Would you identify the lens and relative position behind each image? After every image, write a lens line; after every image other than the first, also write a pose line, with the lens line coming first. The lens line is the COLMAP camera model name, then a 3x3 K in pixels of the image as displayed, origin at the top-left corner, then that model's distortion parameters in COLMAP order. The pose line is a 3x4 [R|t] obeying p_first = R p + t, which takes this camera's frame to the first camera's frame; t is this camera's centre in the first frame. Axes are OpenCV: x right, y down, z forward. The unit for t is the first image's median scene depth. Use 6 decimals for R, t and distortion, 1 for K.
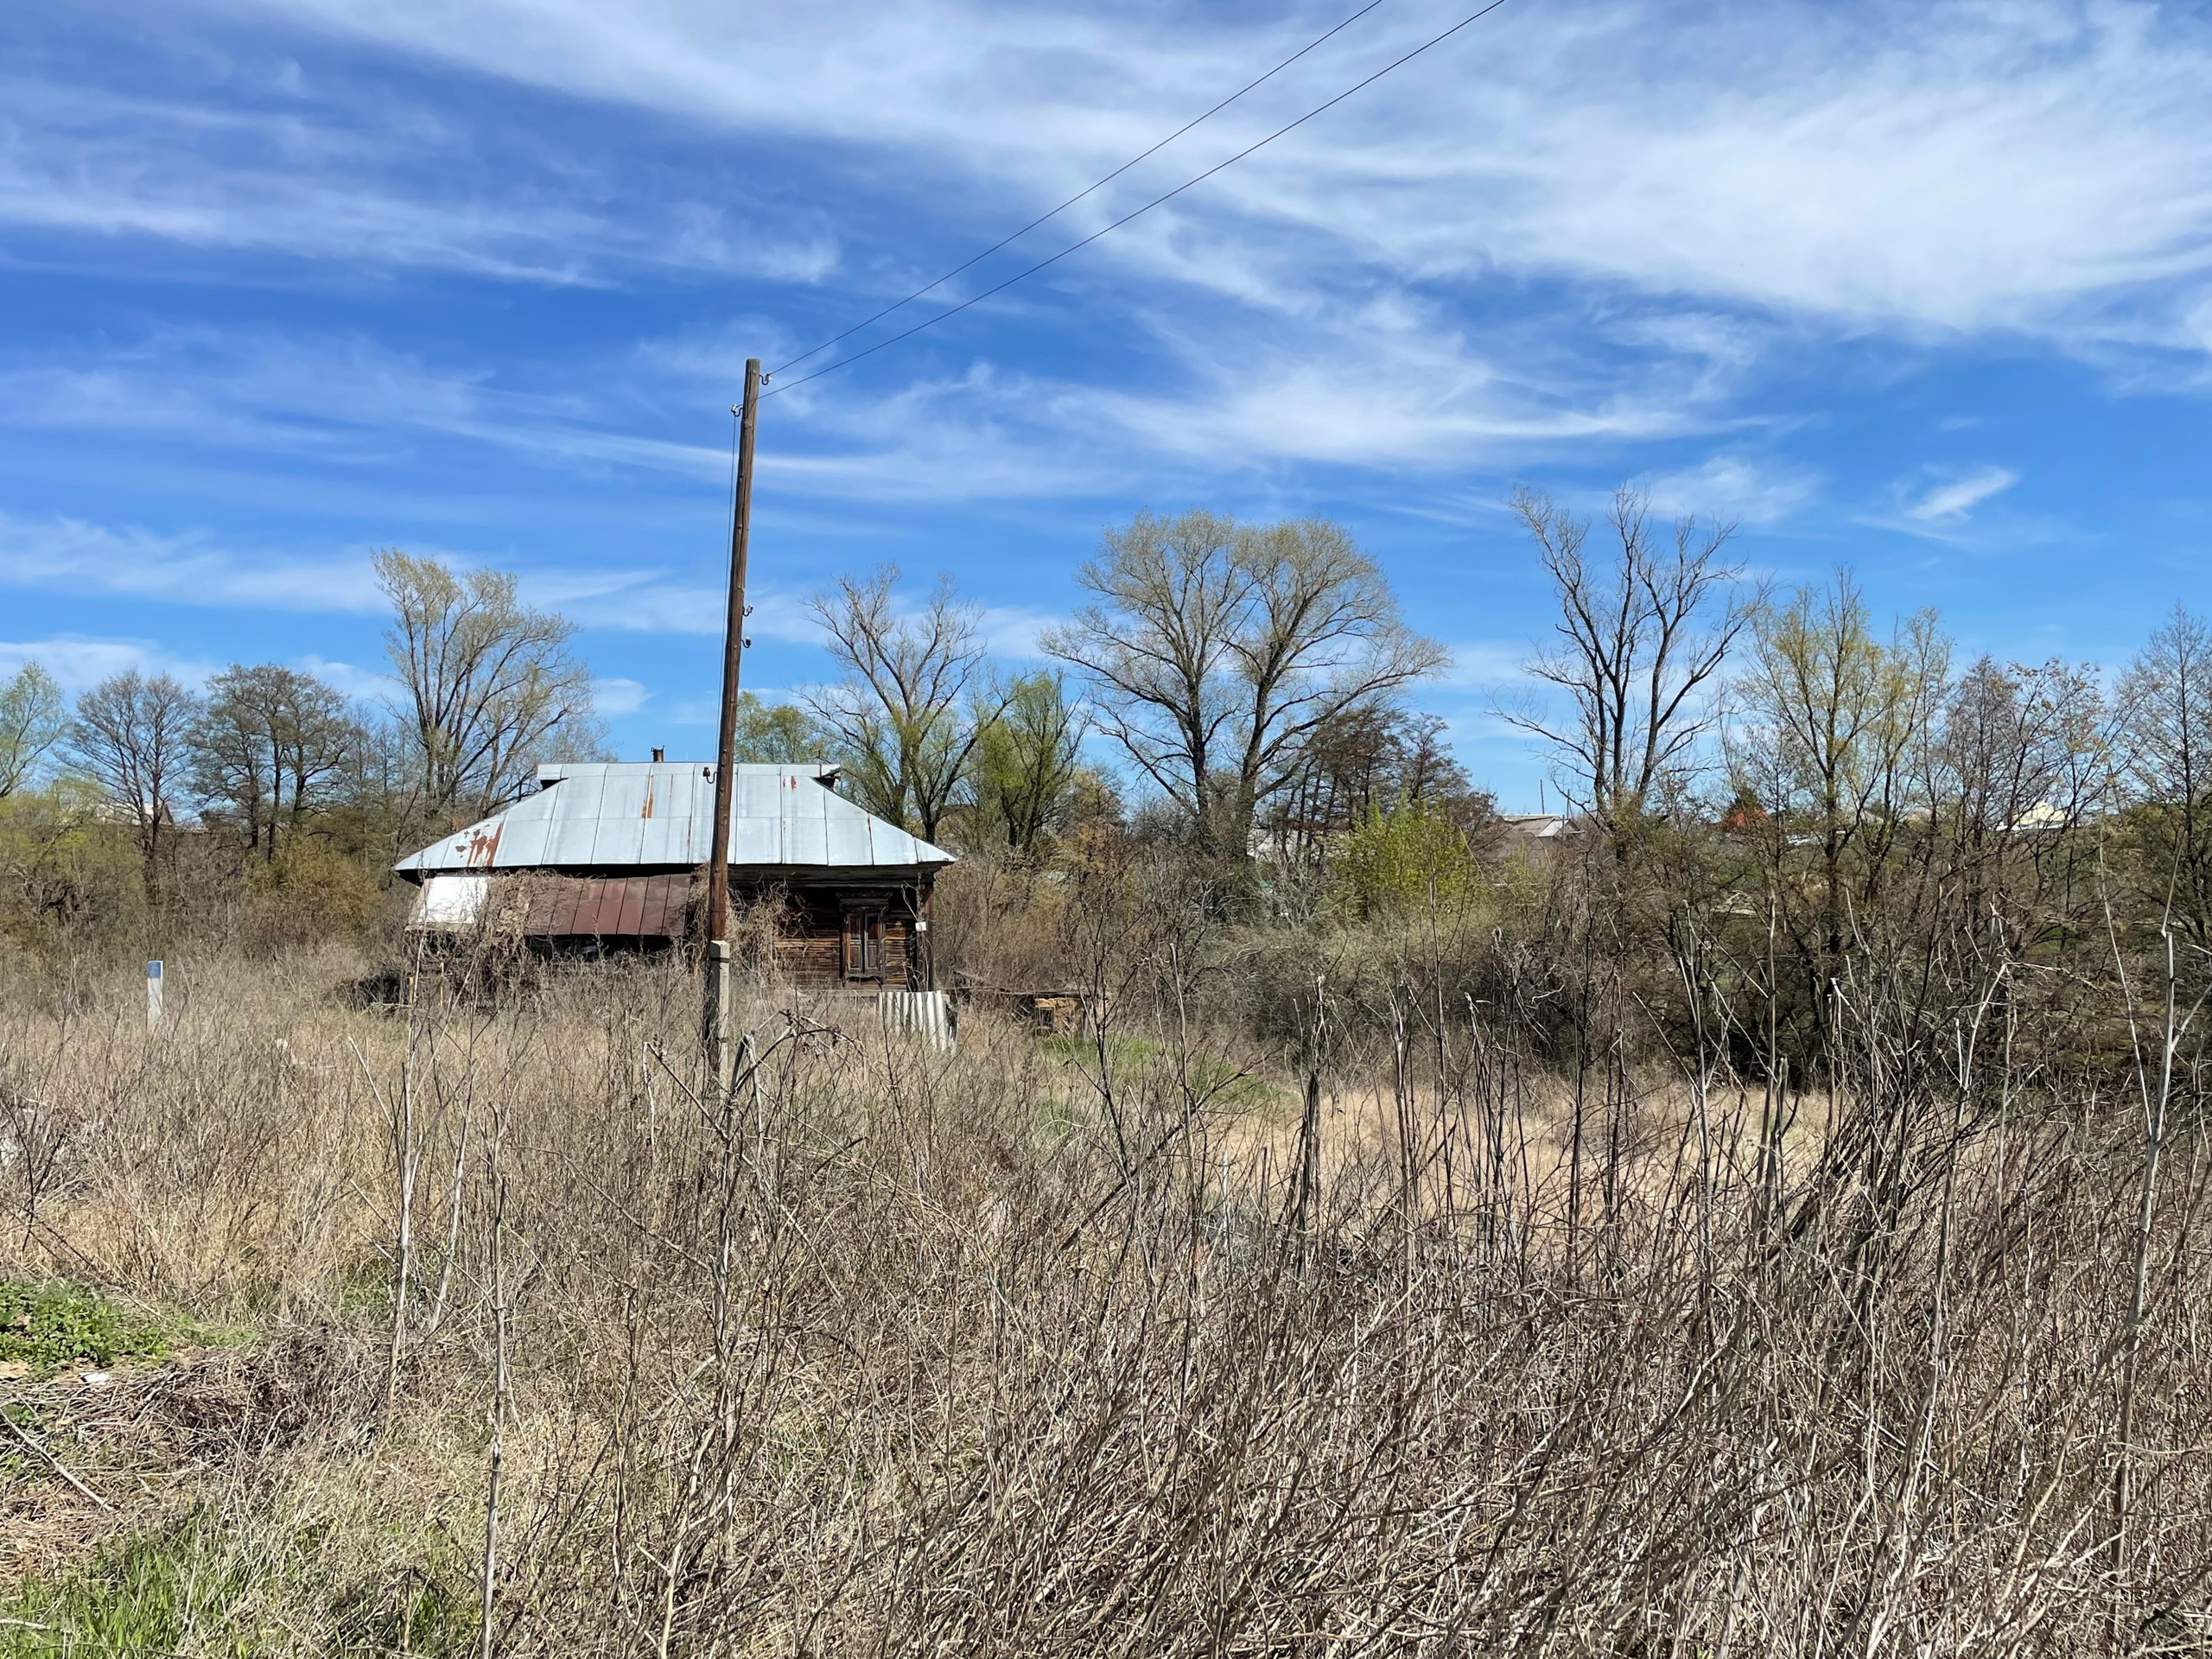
lens RADIAL K [[1753.5, 0, 1136.0], [0, 1753.5, 850.2], [0, 0, 1]] dist [0.073842, -0.057407]
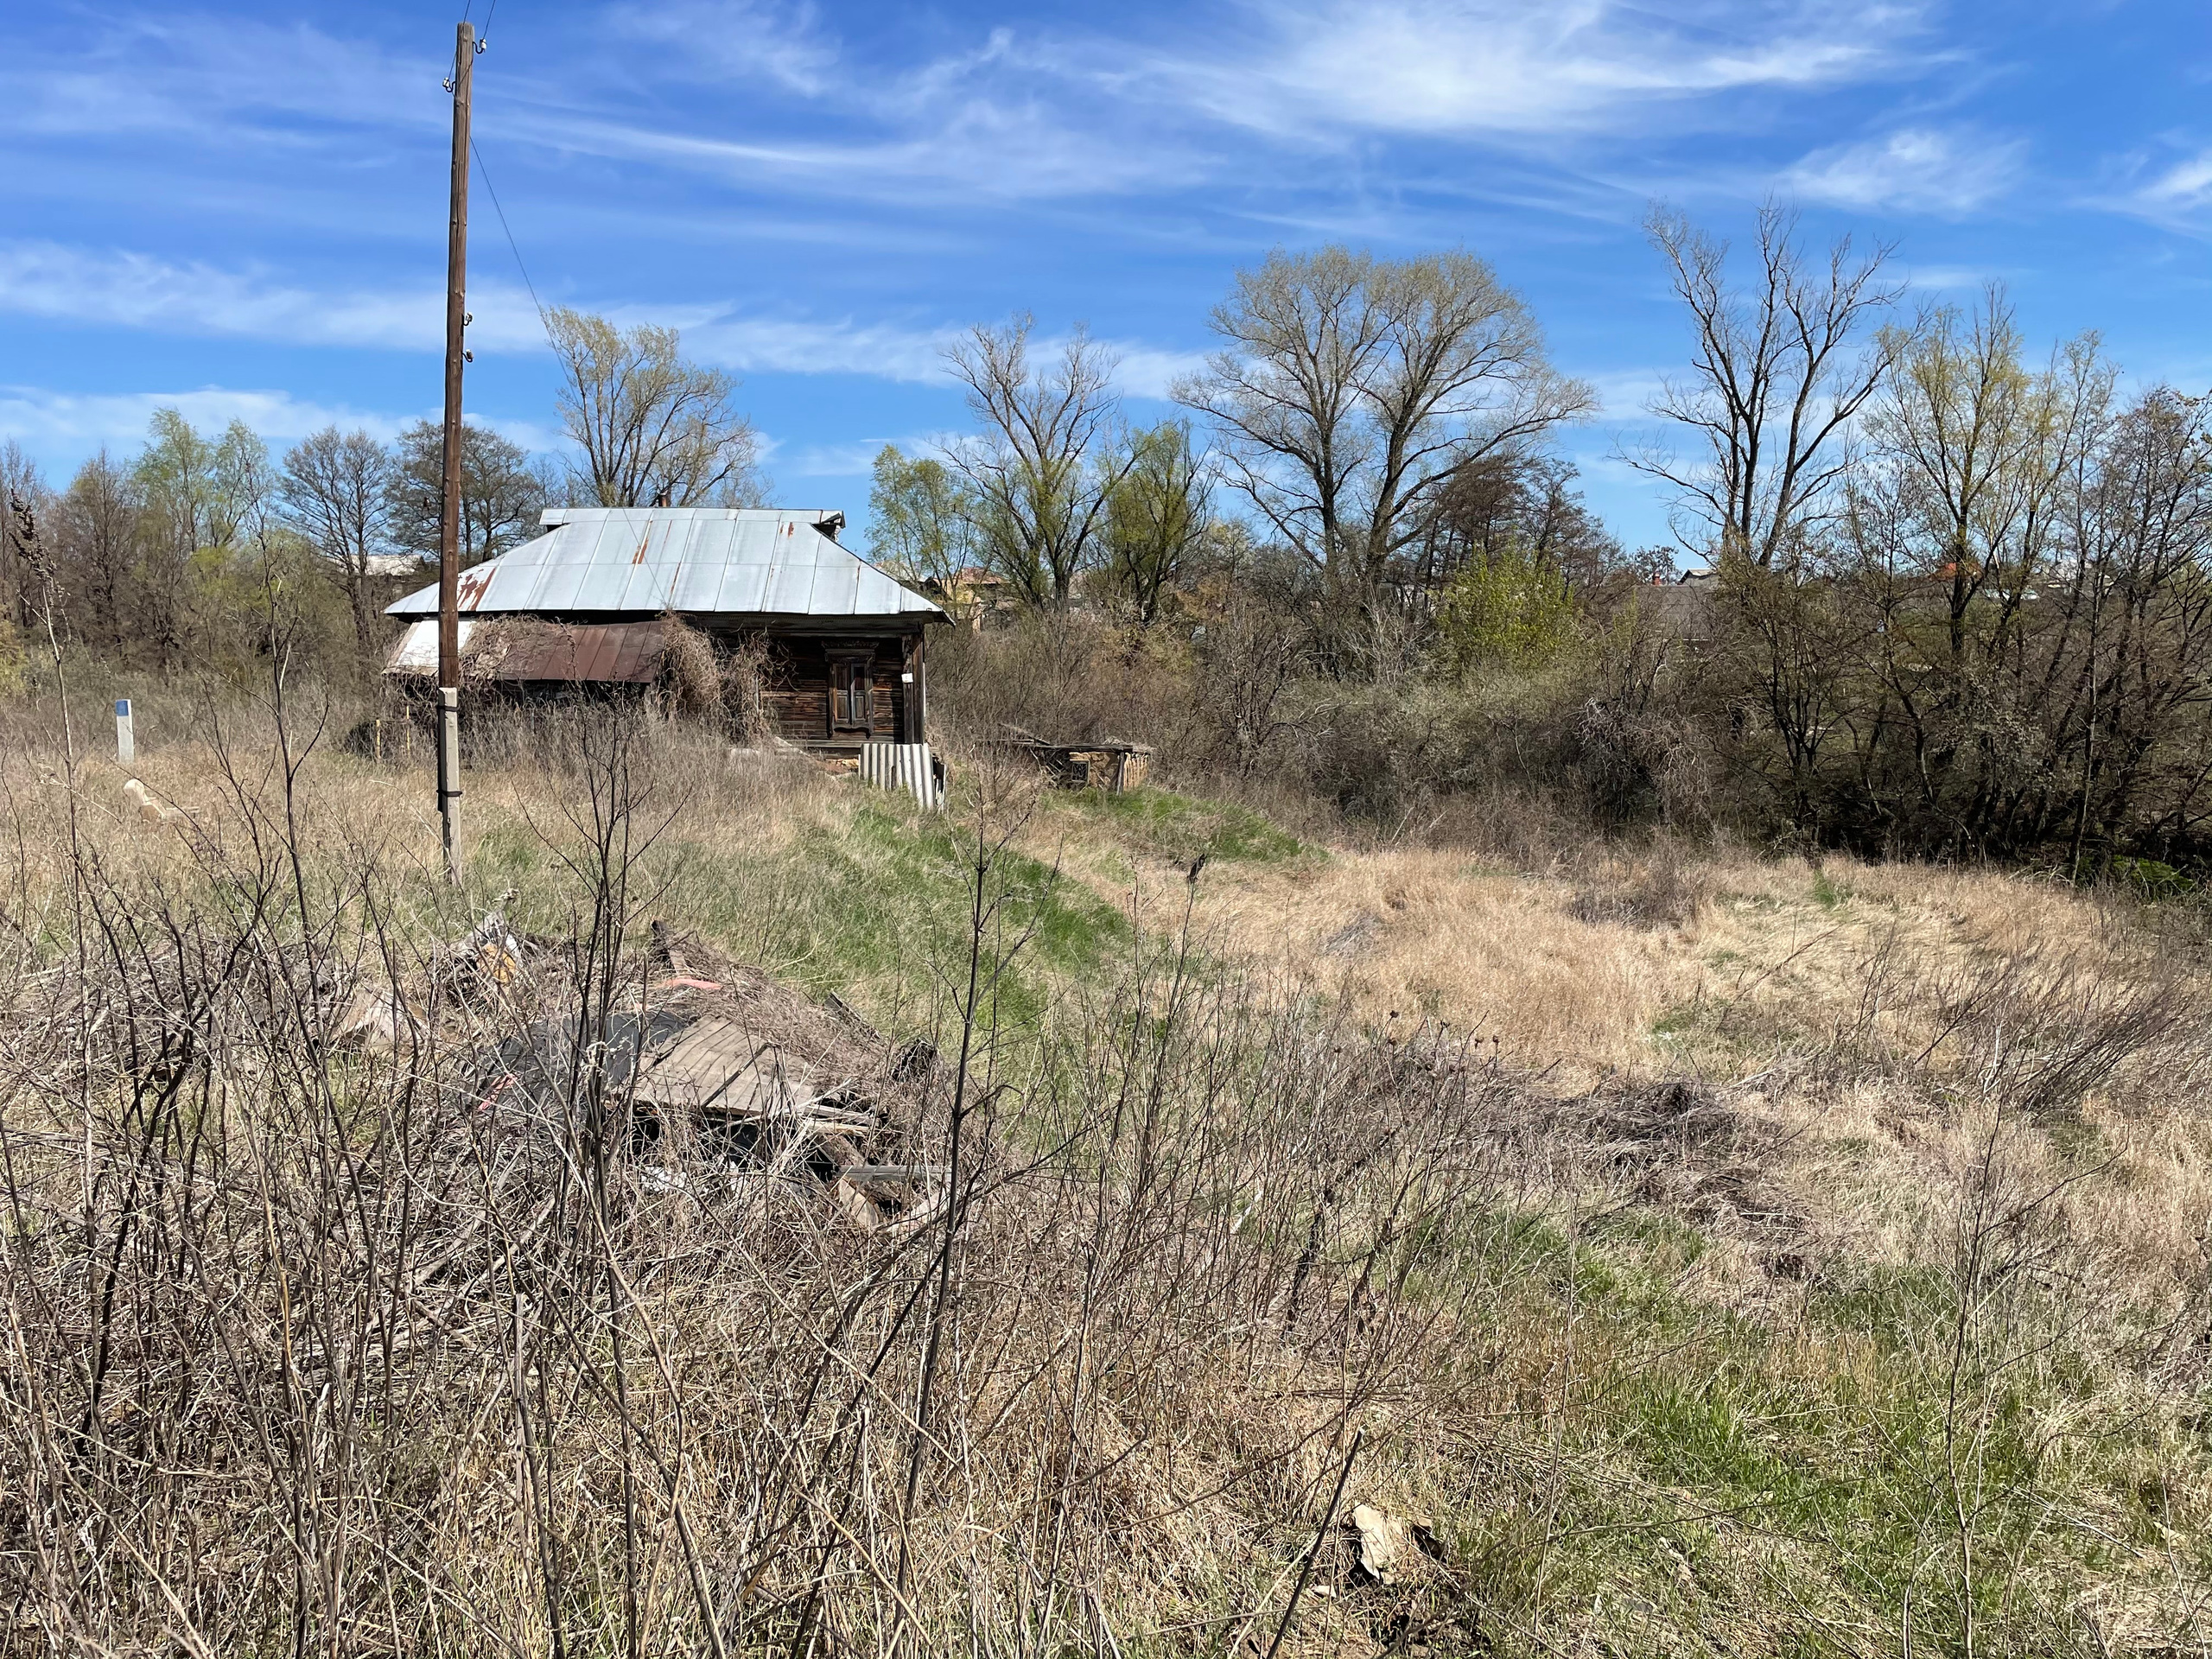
lens RADIAL K [[1675.5, 0, 1118.0], [0, 1675.5, 838.2], [0, 0, 1]] dist [0.073290, -0.066065]
pose [[0.990646, 0.023771, -0.134374, 0.066461], [-0.005215, 0.990586, 0.136793, 0.001815], [0.136361, -0.134812, 0.981444, 0.044412]]
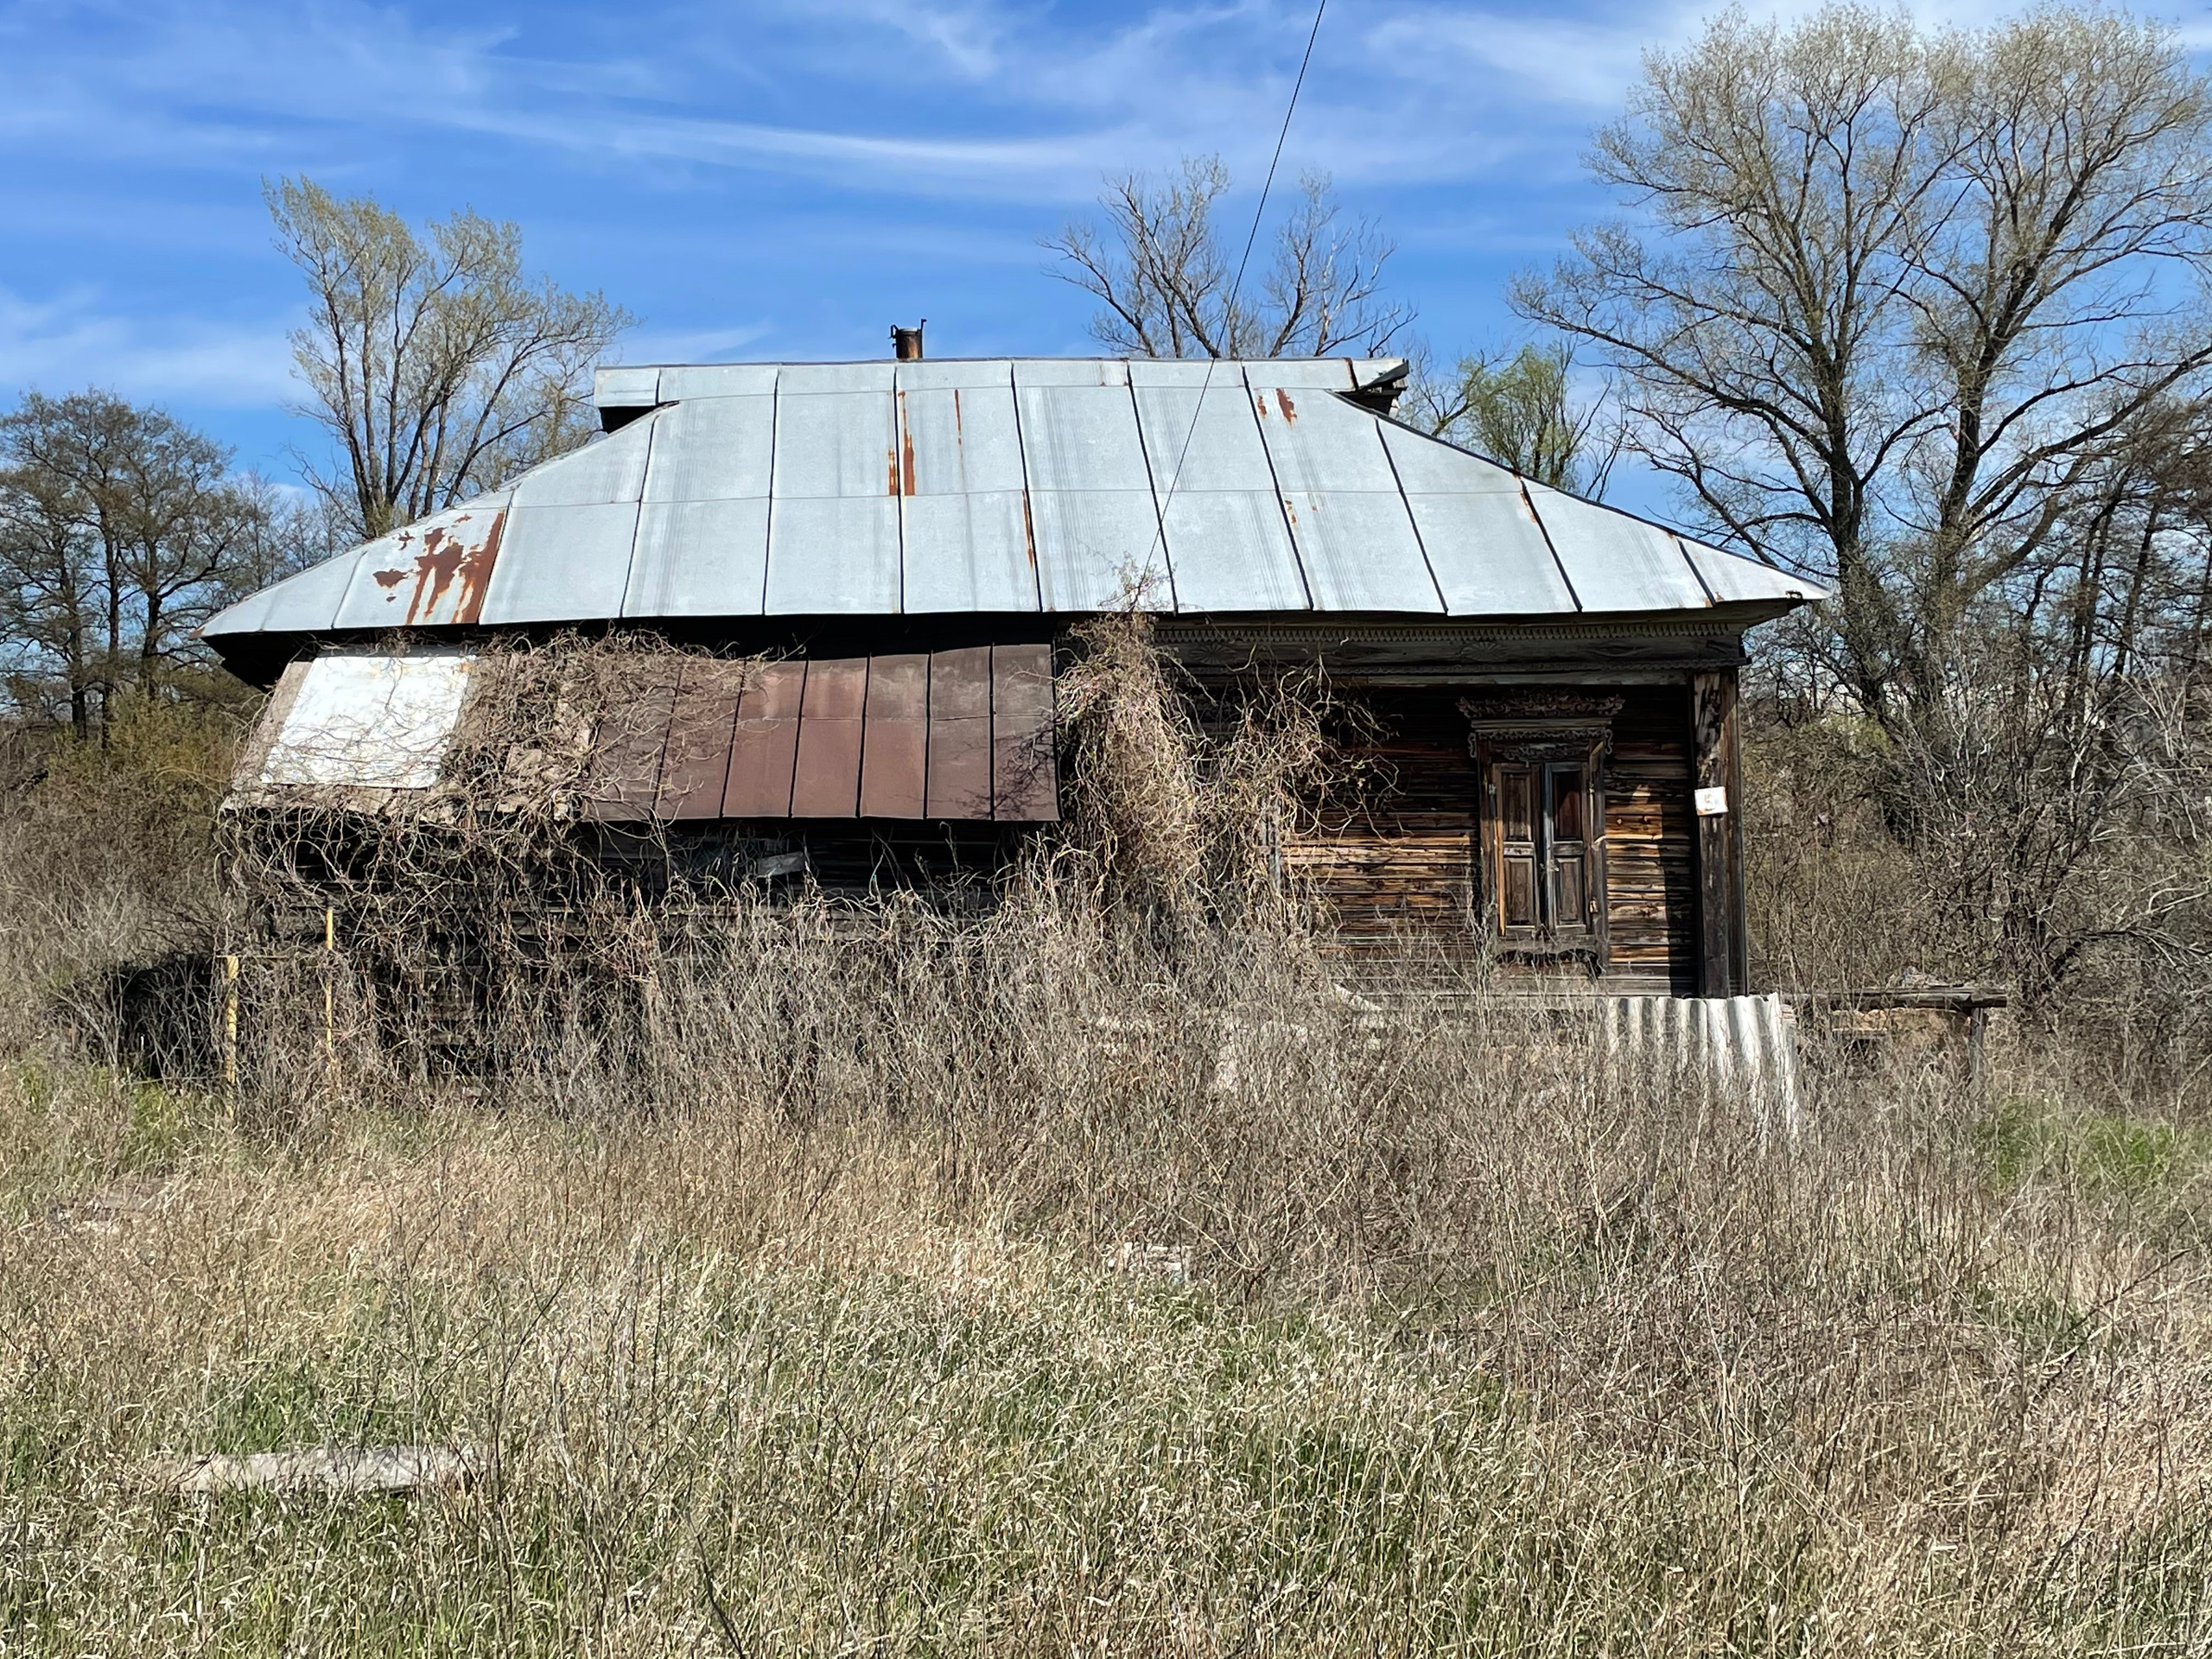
lens RADIAL K [[2781.4, 0, 1159.8], [0, 2781.4, 868.8], [0, 0, 1]] dist [0.069642, 0.000000]
pose [[0.993221, -0.010048, -0.115810, -0.089534], [0.014700, 0.999116, 0.039383, 0.018508], [0.115311, -0.040819, 0.992490, 0.249401]]
